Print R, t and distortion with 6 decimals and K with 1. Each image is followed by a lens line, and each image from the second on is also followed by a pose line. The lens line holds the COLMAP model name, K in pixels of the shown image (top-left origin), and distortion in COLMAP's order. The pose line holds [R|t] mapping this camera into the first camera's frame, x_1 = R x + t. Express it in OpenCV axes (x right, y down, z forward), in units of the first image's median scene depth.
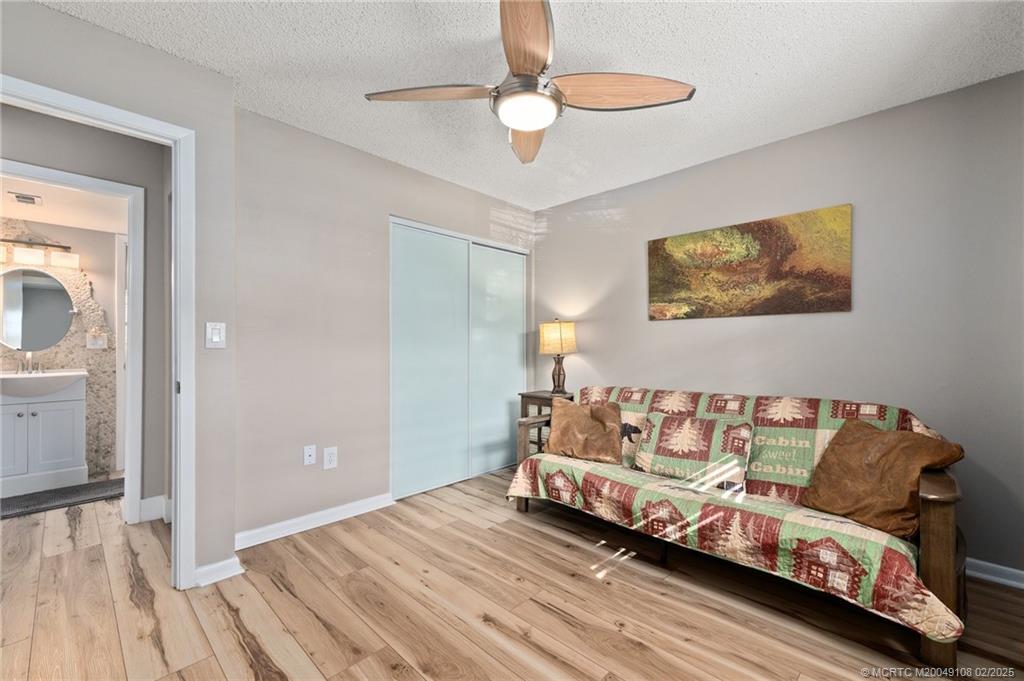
lens RADIAL K [[417.9, 0, 512.0], [0, 417.9, 340.5], [0, 0, 1]] dist [0.000753, 0.000098]
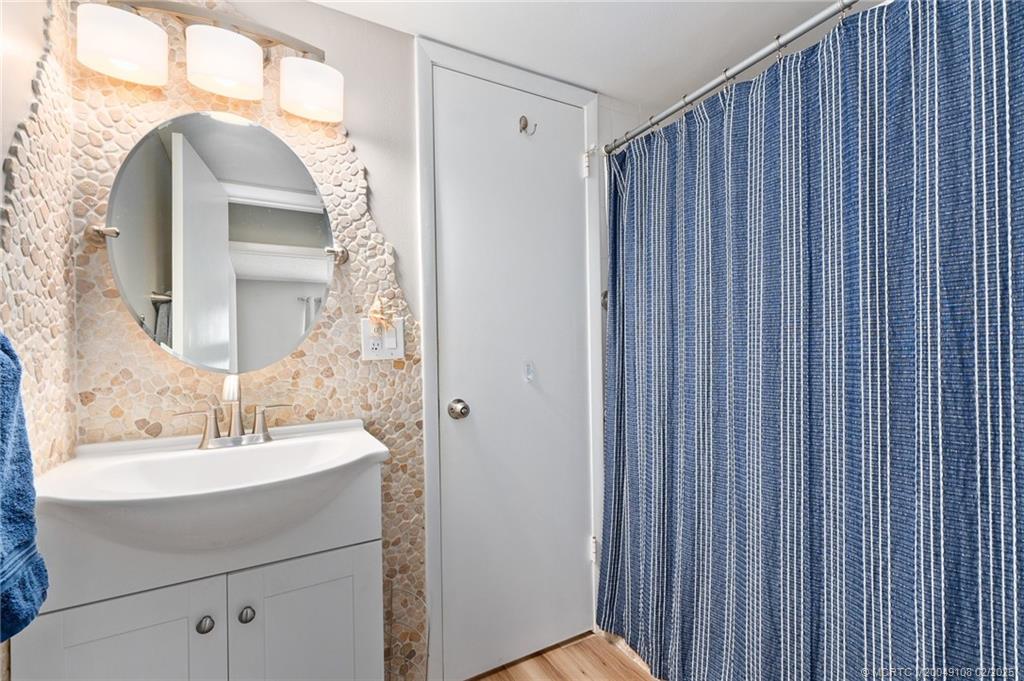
lens RADIAL K [[431.8, 0, 507.8], [0, 431.8, 337.1], [0, 0, 1]] dist [0.000563, -0.000387]
pose [[0.952137, -0.011145, -0.305469, -0.216155], [0.013175, 0.999903, 0.004586, -0.000035], [0.305388, -0.008391, 0.952191, 0.190257]]
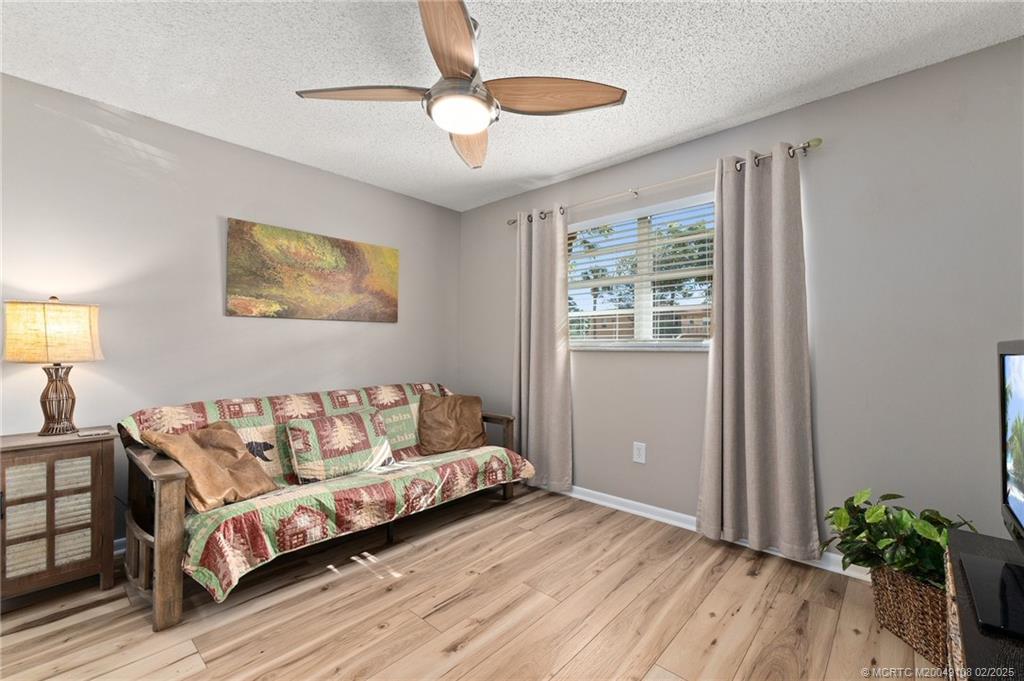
lens RADIAL K [[429.4, 0, 506.4], [0, 429.4, 342.1], [0, 0, 1]] dist [0.000533, -0.000132]
pose [[-0.010626, 0.006330, 0.999924, -0.735272], [-0.016128, 0.999849, -0.006501, 0.000629], [-0.999813, -0.016196, -0.010523, 0.662281]]
